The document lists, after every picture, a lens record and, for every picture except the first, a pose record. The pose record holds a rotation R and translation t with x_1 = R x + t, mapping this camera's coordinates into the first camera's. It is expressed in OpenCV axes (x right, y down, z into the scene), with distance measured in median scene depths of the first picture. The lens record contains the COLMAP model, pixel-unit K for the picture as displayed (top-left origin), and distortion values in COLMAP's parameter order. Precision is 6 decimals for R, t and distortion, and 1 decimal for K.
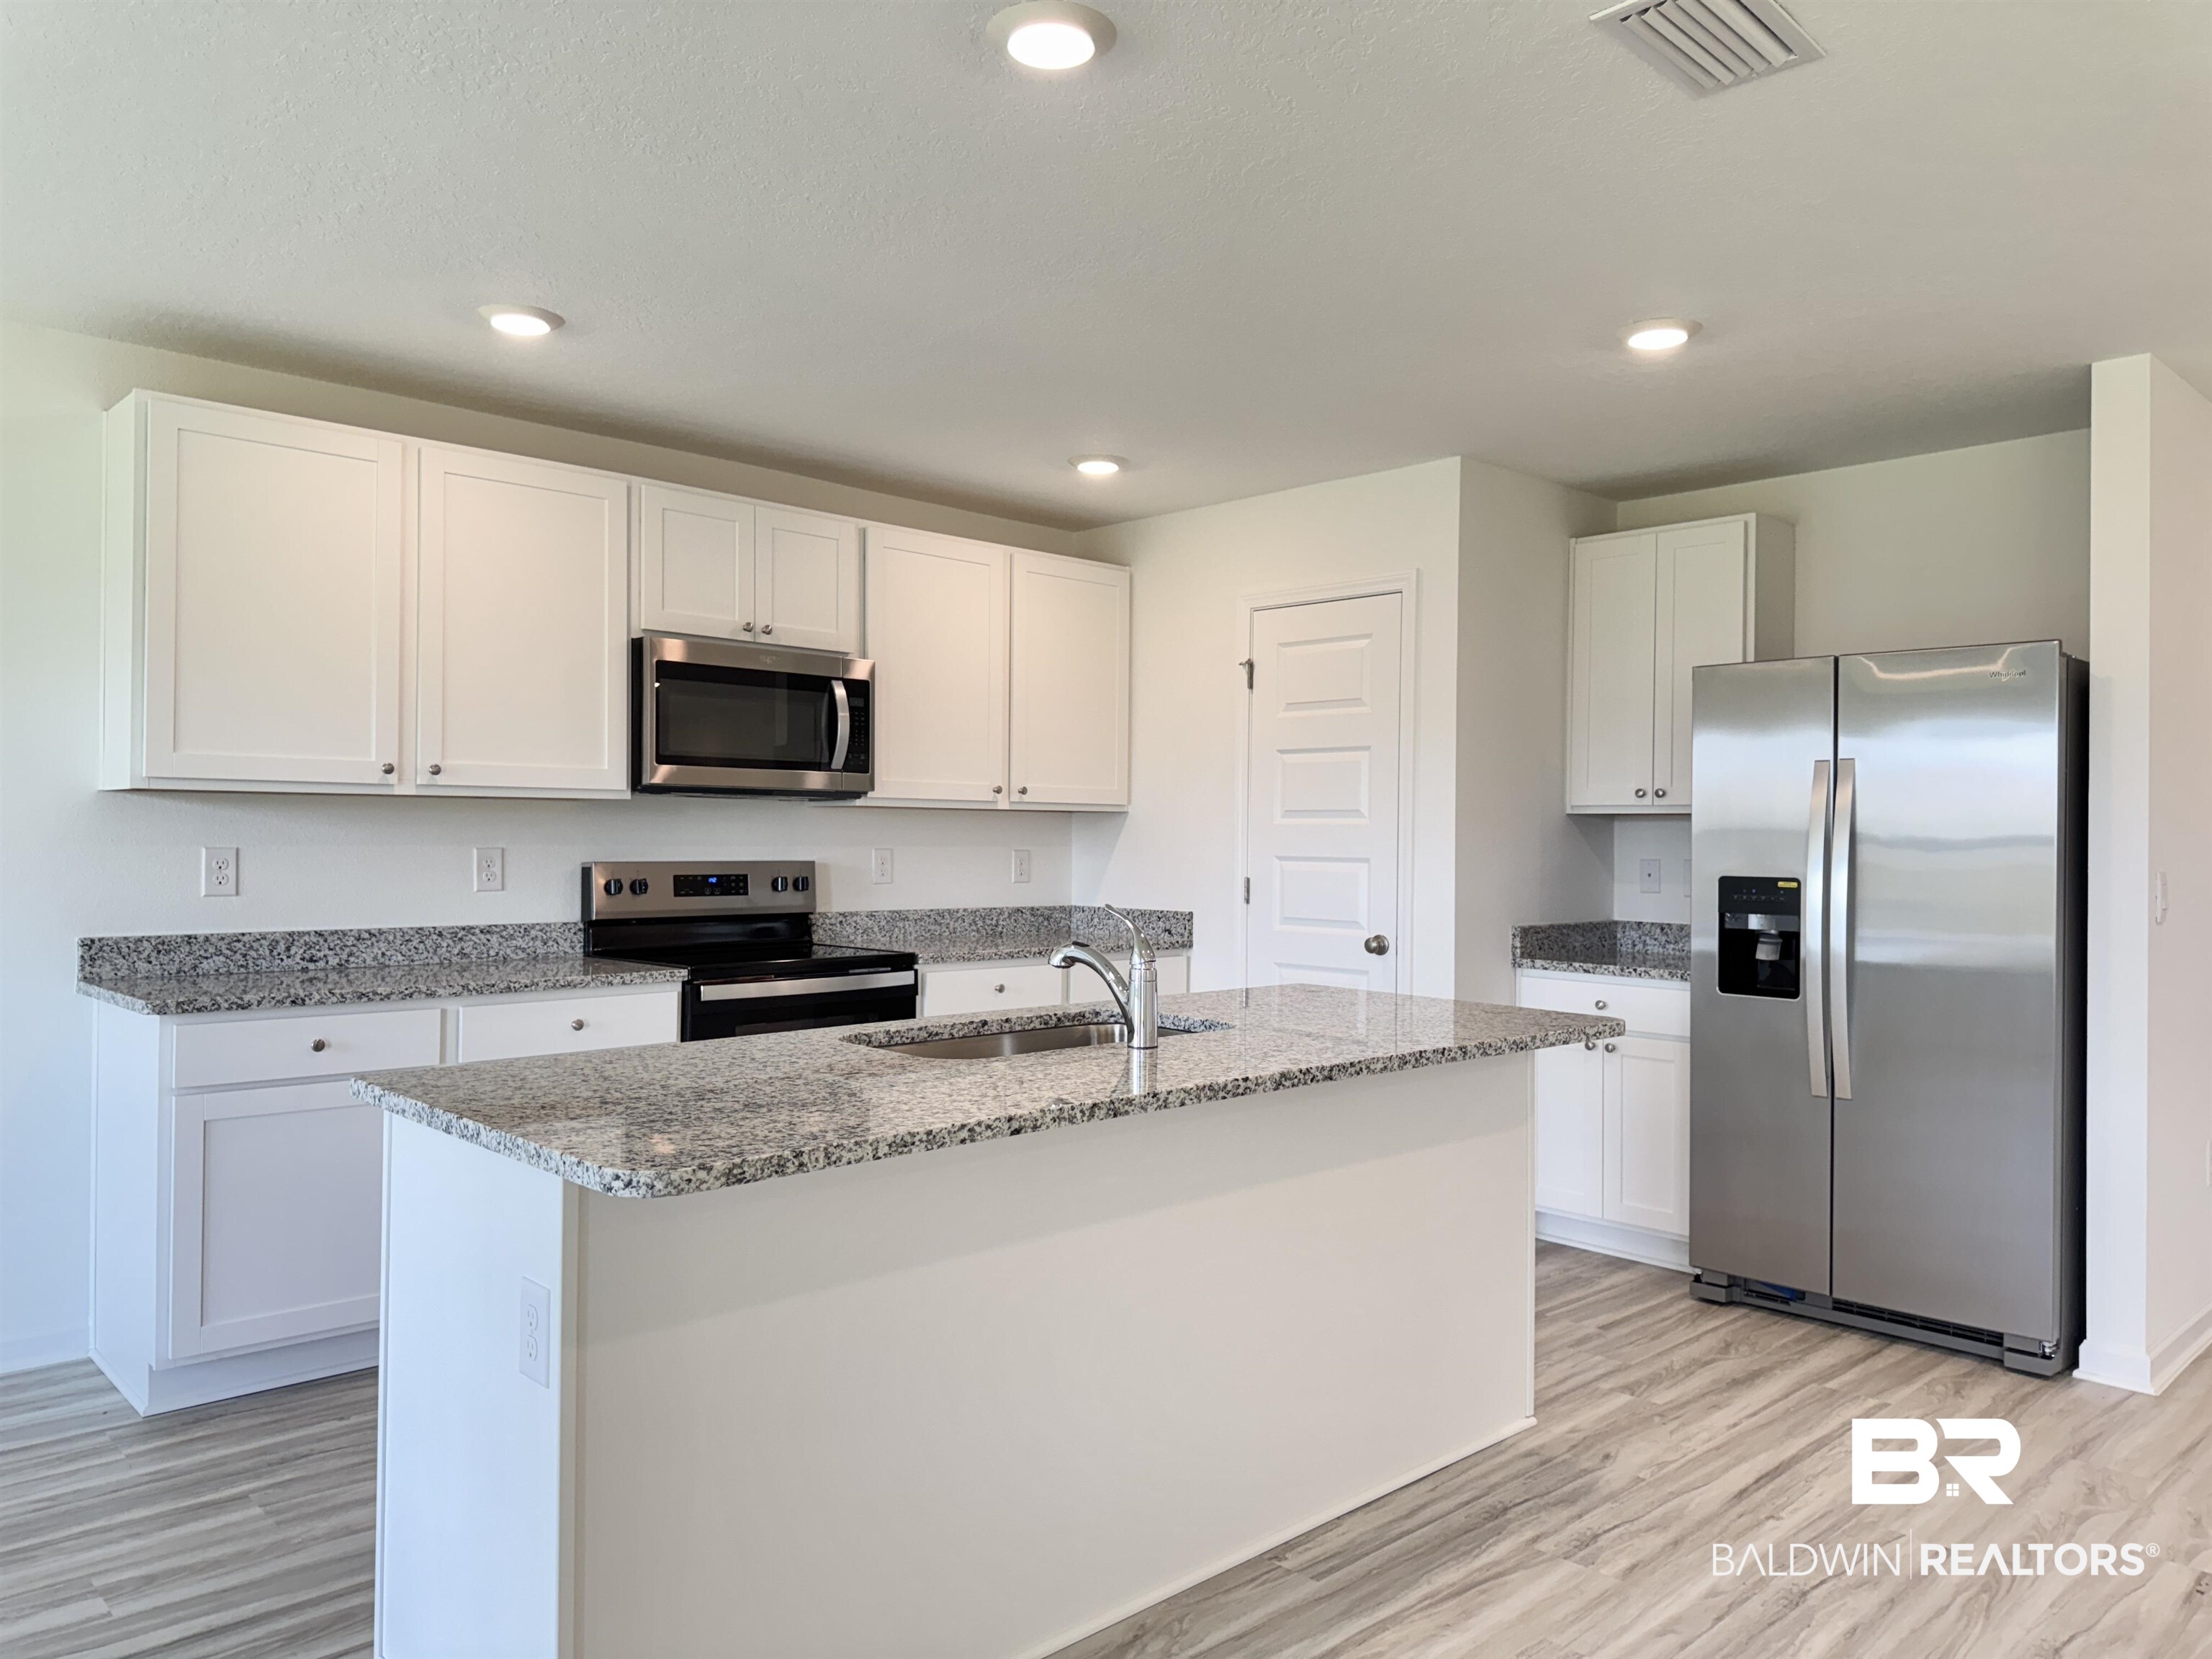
lens RADIAL K [[1553.7, 0, 1106.0], [0, 1553.7, 829.5], [0, 0, 1]] dist [0.119666, -0.182406]
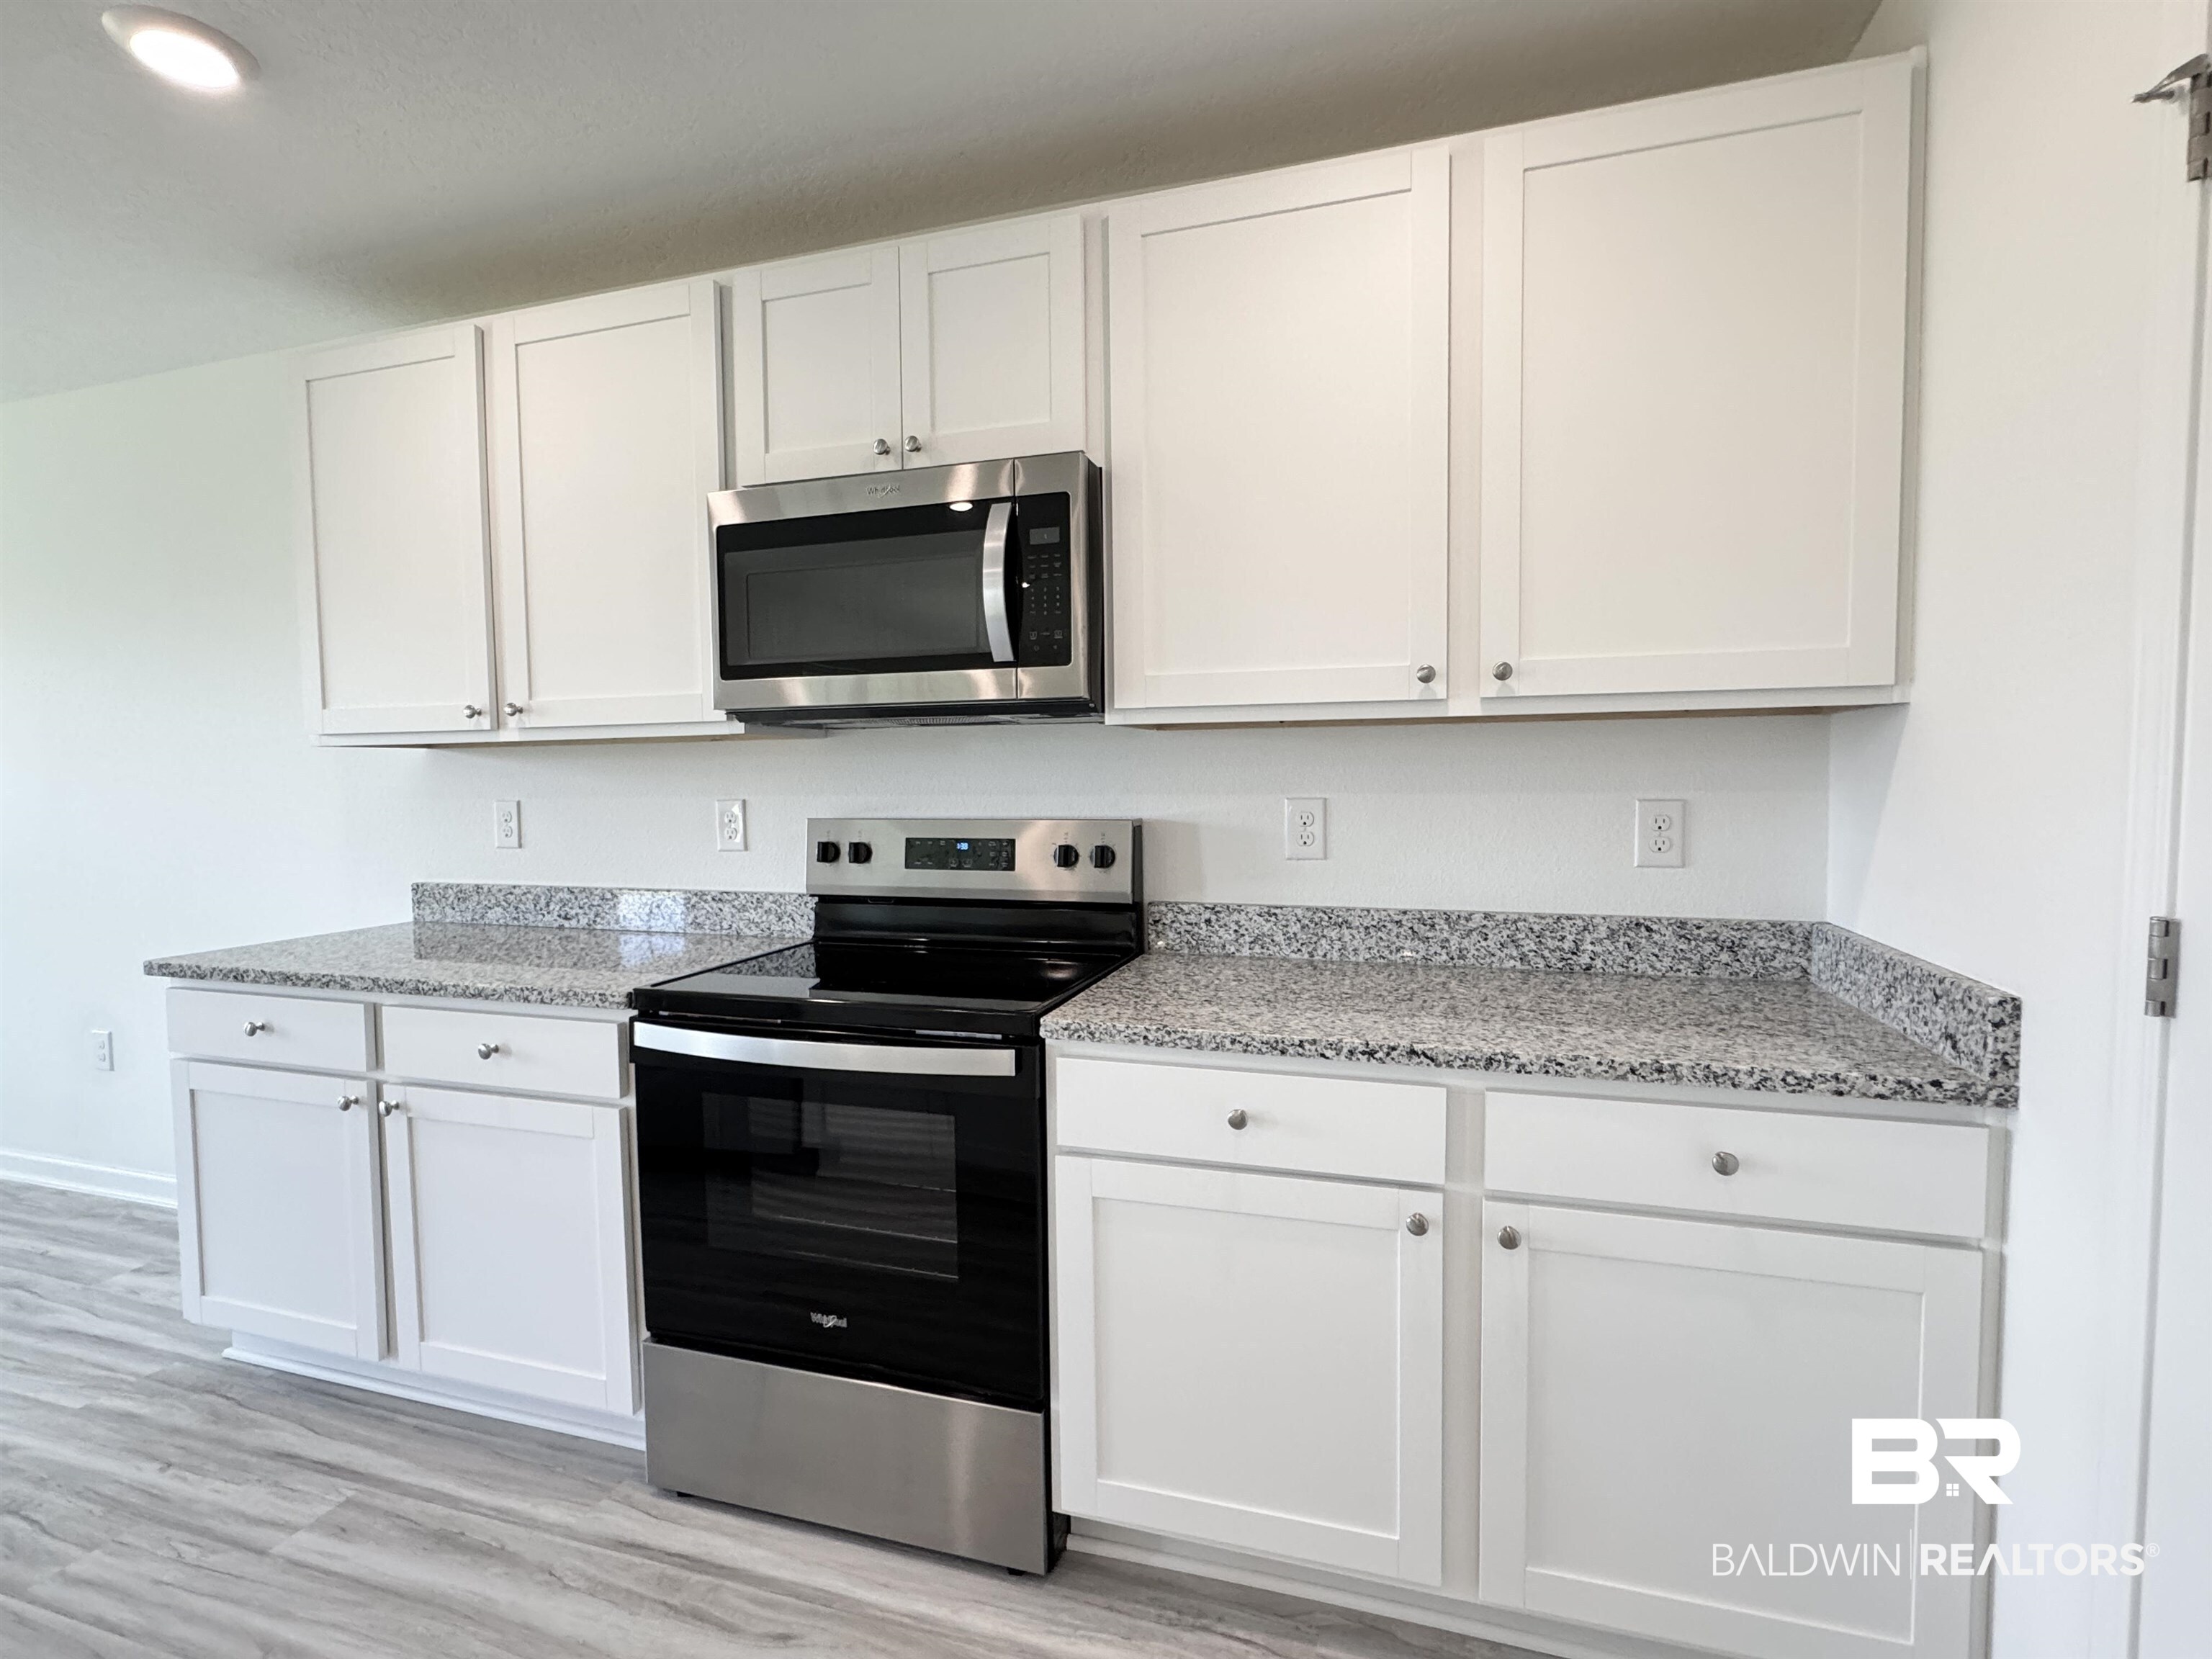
lens RADIAL K [[1042.6, 0, 1109.1], [0, 1042.6, 825.3], [0, 0, 1]] dist [-0.002739, -0.000473]
pose [[0.480171, 0.031809, -0.876598, 0.191121], [0.021087, 0.998635, 0.047789, 0.003195], [0.876921, -0.041432, 0.478845, 0.912181]]
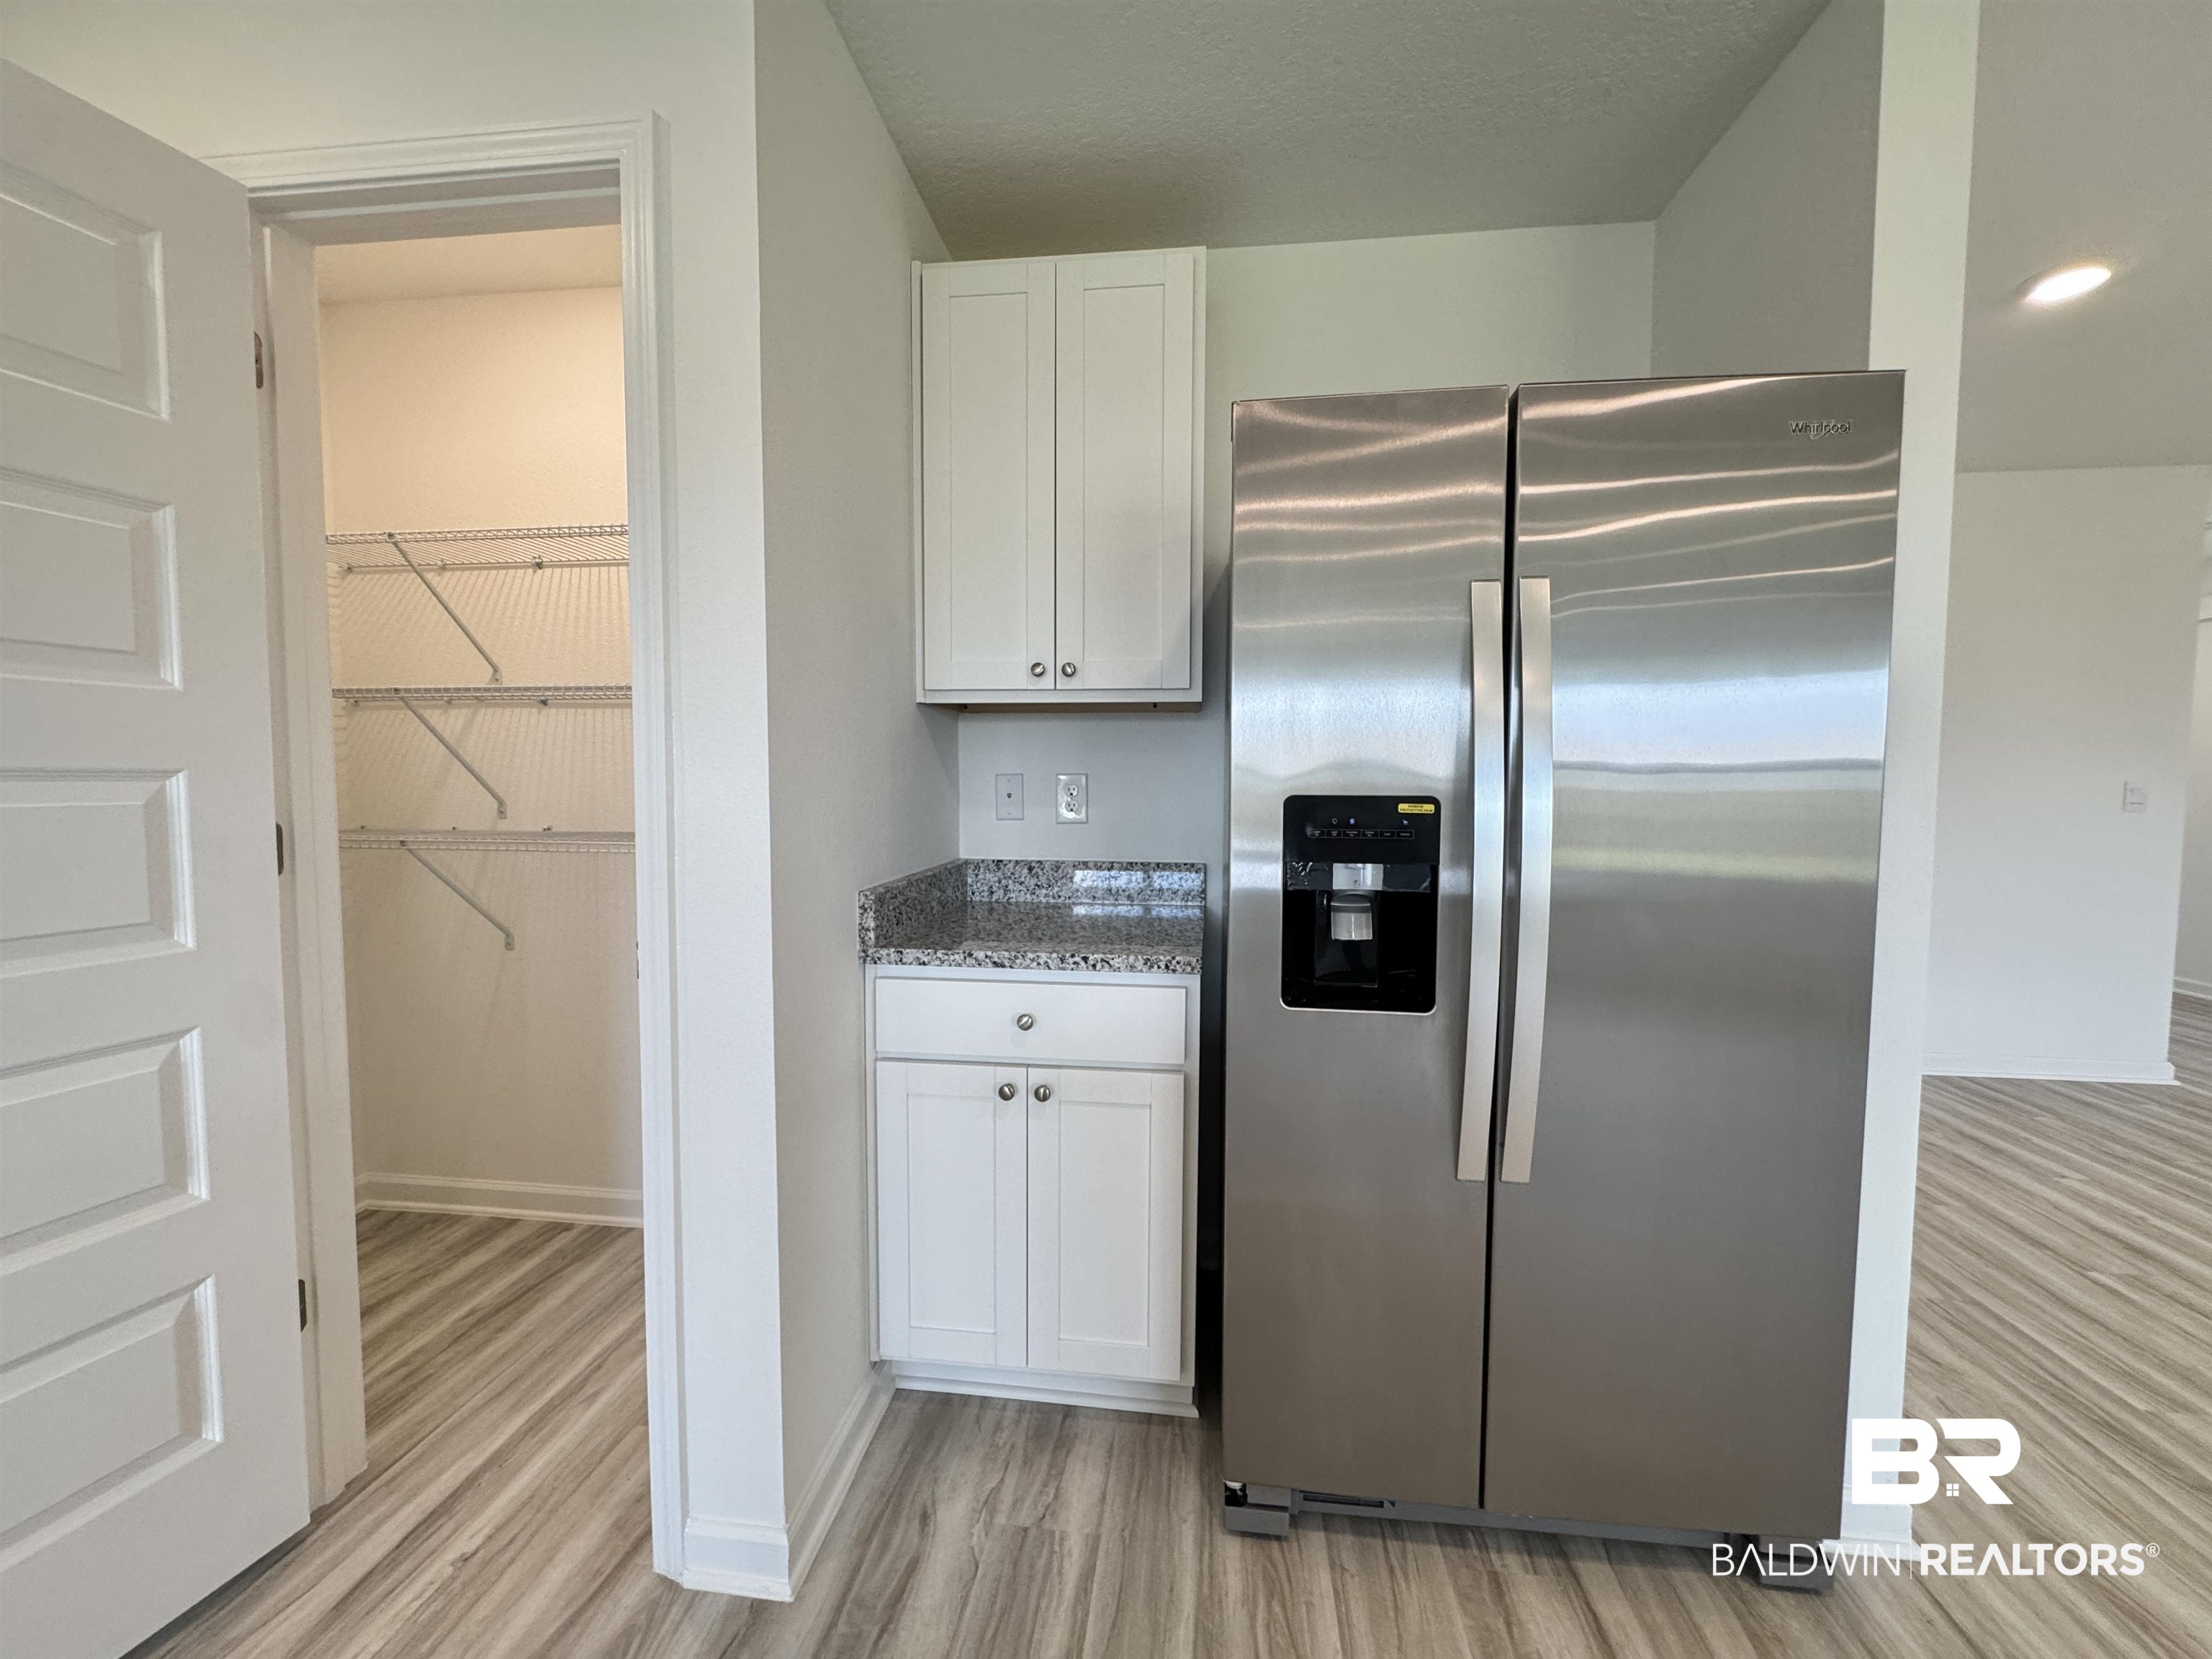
lens RADIAL K [[888.0, 0, 1106.6], [0, 888.0, 827.3], [0, 0, 1]] dist [-0.004295, 0.000657]
pose [[0.773373, -0.042825, 0.632503, 0.143948], [0.000742, 0.997776, 0.066650, 0.019729], [-0.633951, -0.051076, 0.771685, 0.788538]]
